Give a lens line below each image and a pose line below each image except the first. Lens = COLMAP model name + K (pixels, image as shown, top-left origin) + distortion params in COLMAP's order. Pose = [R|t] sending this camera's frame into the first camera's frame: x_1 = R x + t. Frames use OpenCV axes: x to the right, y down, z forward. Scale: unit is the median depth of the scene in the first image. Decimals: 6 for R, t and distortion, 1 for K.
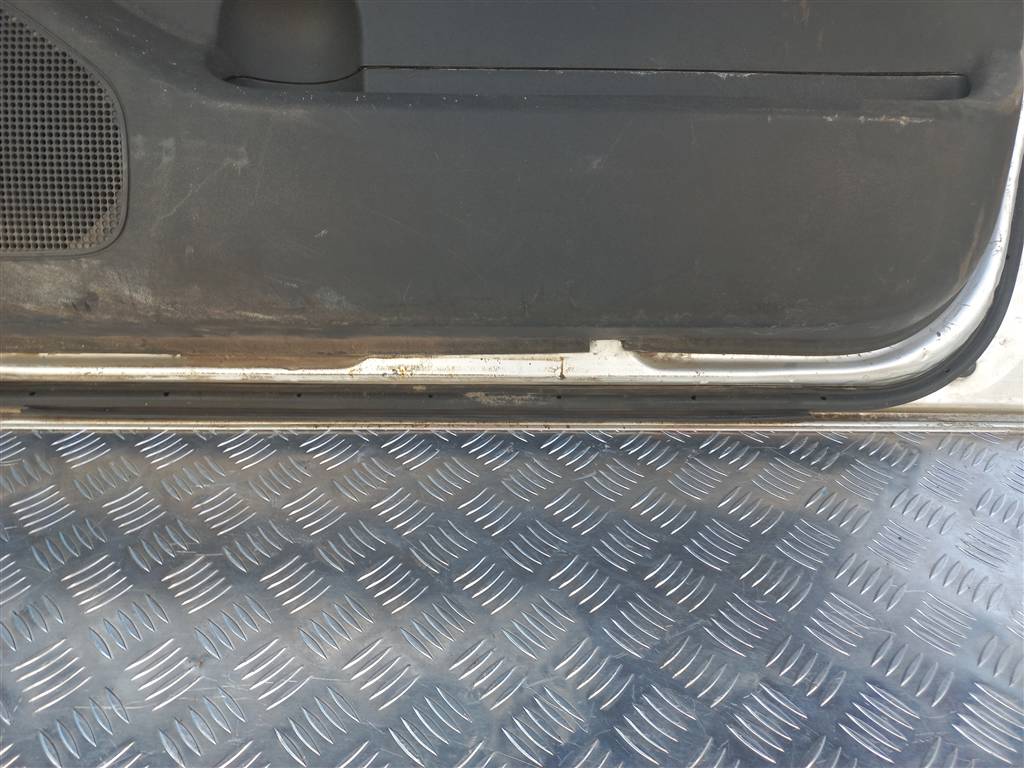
lens RADIAL K [[745.3, 0, 512.0], [0, 745.3, 384.0], [0, 0, 1]] dist [-0.006205, -0.003283]
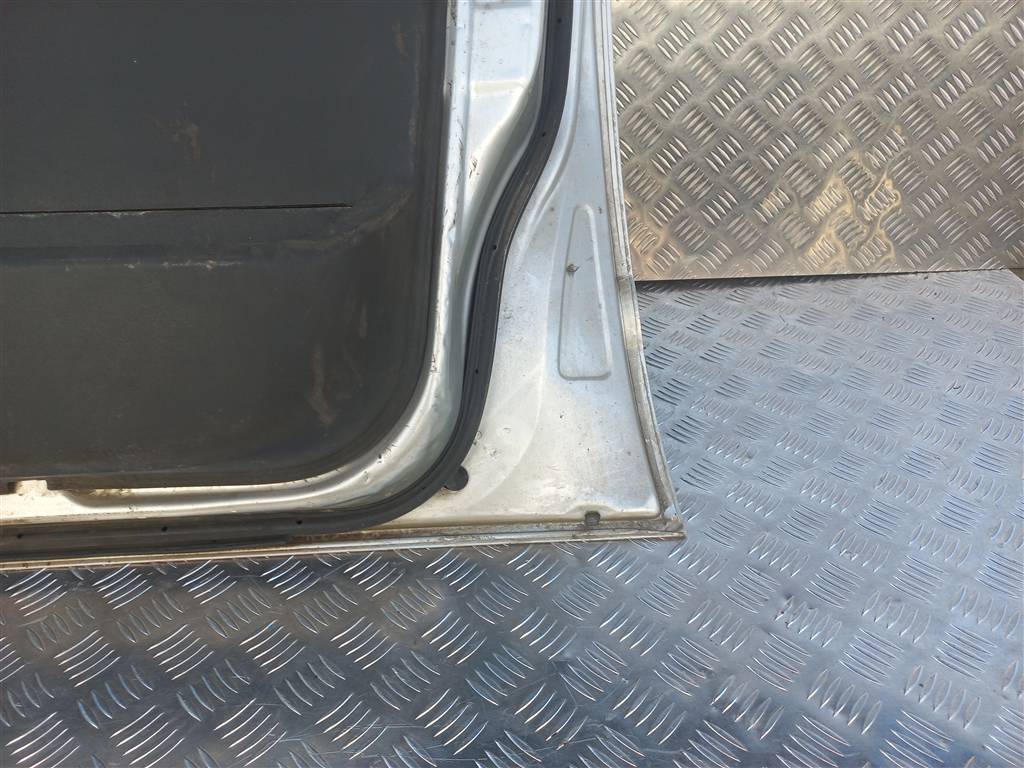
lens RADIAL K [[745.3, 0, 512.0], [0, 745.3, 384.0], [0, 0, 1]] dist [-0.006205, -0.003283]
pose [[0.997576, -0.045949, 0.052255, 0.693898], [0.050049, 0.995531, -0.080085, -0.073702], [-0.048342, 0.082506, 0.995417, -0.005830]]
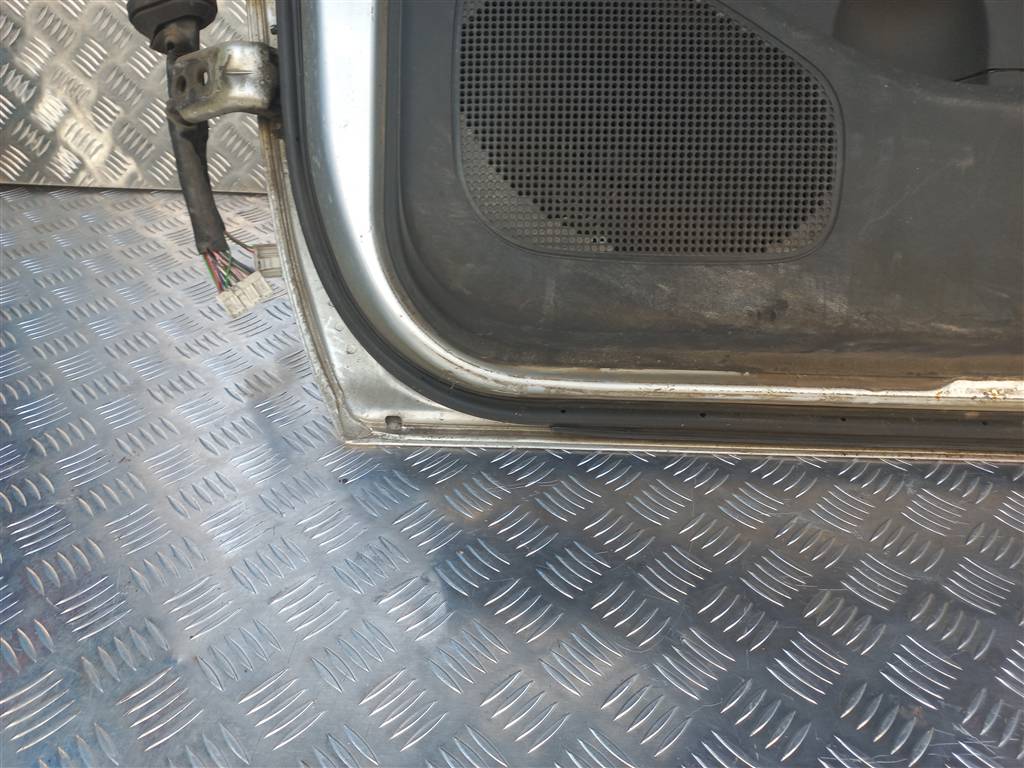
lens RADIAL K [[744.3, 0, 512.0], [0, 744.3, 384.0], [0, 0, 1]] dist [-0.040672, 0.000117]
pose [[0.993851, 0.018614, -0.109153, -0.672049], [-0.024107, 0.998497, -0.049225, 0.029591], [0.108073, 0.051554, 0.992805, 0.043306]]
